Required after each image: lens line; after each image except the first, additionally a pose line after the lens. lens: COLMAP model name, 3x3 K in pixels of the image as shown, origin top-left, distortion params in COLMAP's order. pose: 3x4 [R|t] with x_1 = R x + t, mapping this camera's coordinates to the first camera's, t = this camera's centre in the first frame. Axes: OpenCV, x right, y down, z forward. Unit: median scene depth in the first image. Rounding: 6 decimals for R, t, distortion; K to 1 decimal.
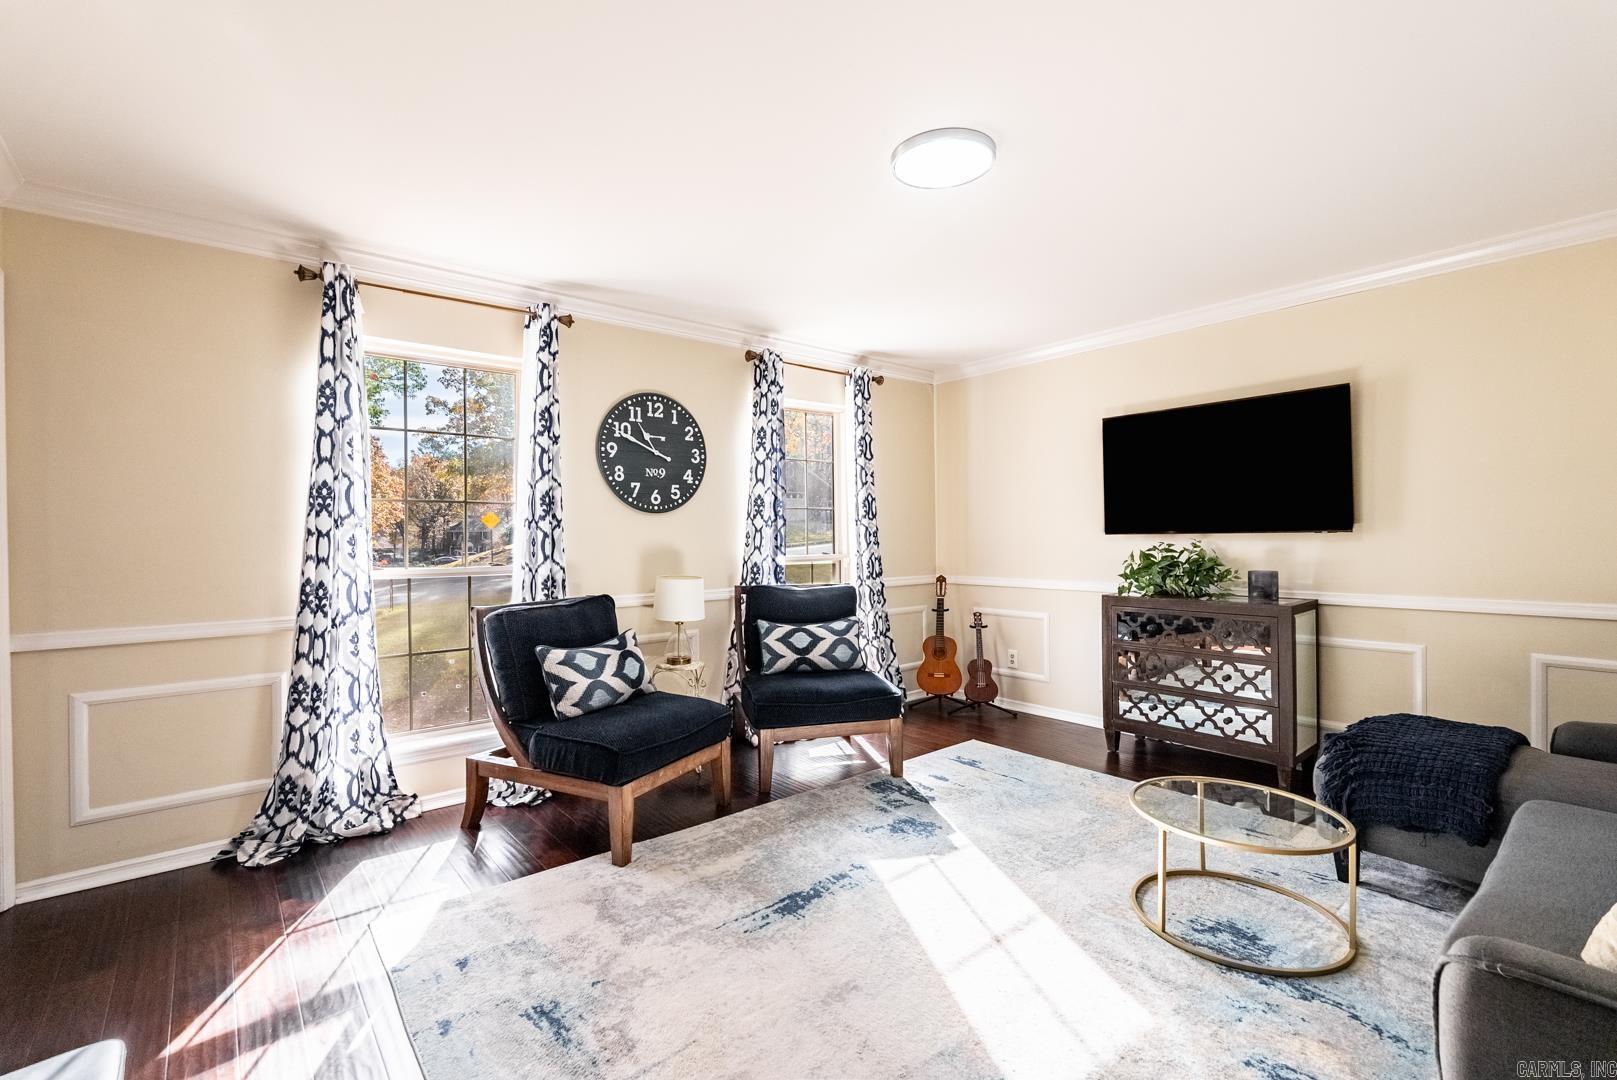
lens RADIAL K [[716.6, 0, 808.6], [0, 716.6, 537.4], [0, 0, 1]] dist [-0.004821, -0.000050]
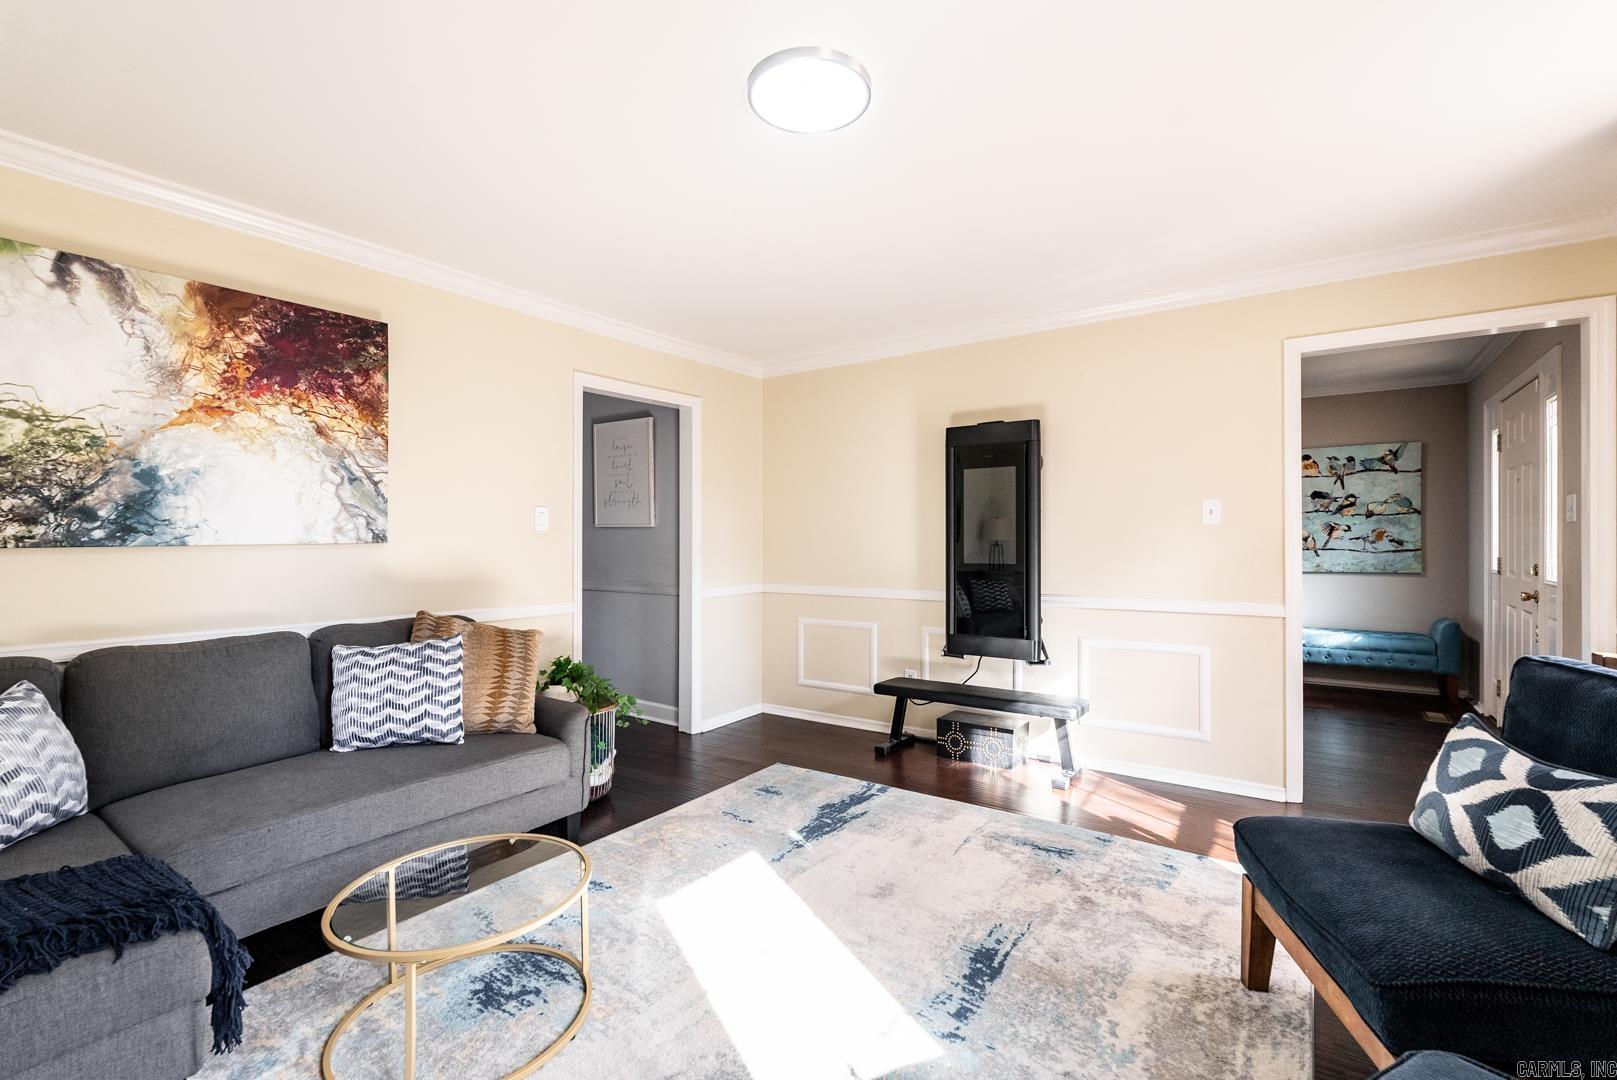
lens RADIAL K [[716.6, 0, 808.6], [0, 716.6, 537.4], [0, 0, 1]] dist [-0.004821, -0.000050]
pose [[-0.966038, 0.014375, -0.258000, 0.435204], [0.011551, 0.999856, 0.012457, -0.019370], [0.258142, 0.009054, -0.966065, 1.921036]]
